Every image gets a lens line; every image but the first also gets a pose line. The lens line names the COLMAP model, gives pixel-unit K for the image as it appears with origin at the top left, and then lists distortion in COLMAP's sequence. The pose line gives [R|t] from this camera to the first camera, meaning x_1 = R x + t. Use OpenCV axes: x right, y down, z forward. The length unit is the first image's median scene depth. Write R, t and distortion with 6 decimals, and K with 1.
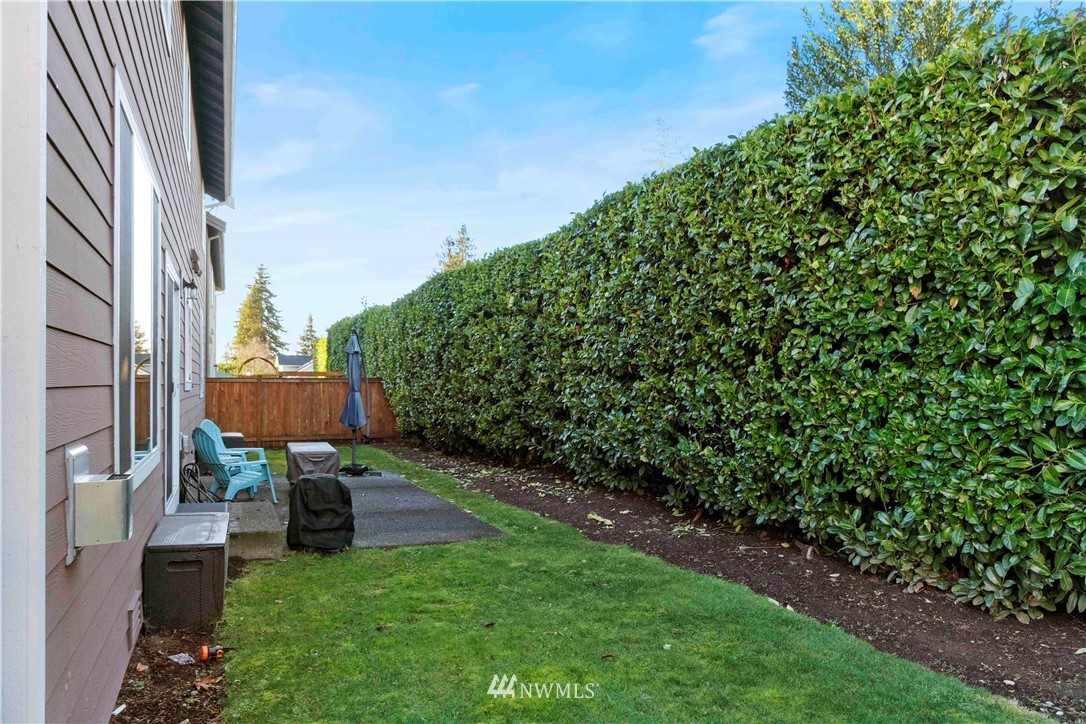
lens RADIAL K [[774.3, 0, 546.8], [0, 774.3, 387.2], [0, 0, 1]] dist [-0.002583, 0.000654]
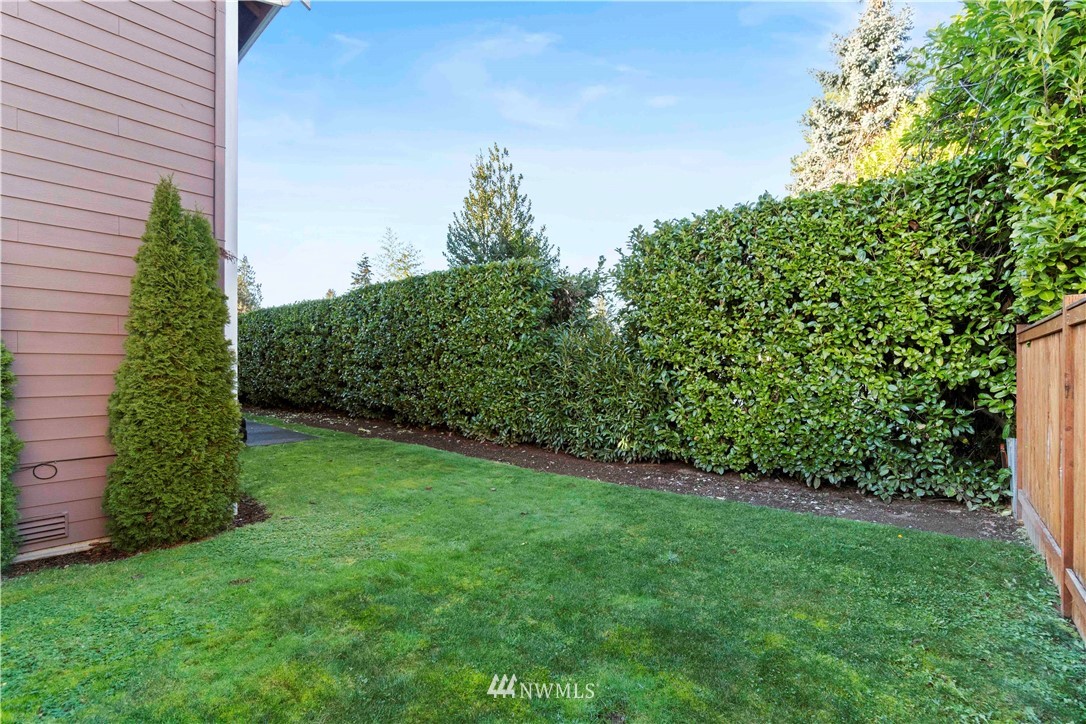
lens RADIAL K [[475.8, 0, 538.1], [0, 475.8, 361.7], [0, 0, 1]] dist [-0.000167, -0.000178]
pose [[0.896452, 0.005402, 0.443107, -0.113335], [-0.000618, 0.999940, -0.010941, -0.019136], [-0.443140, 0.009534, 0.896402, -0.580960]]
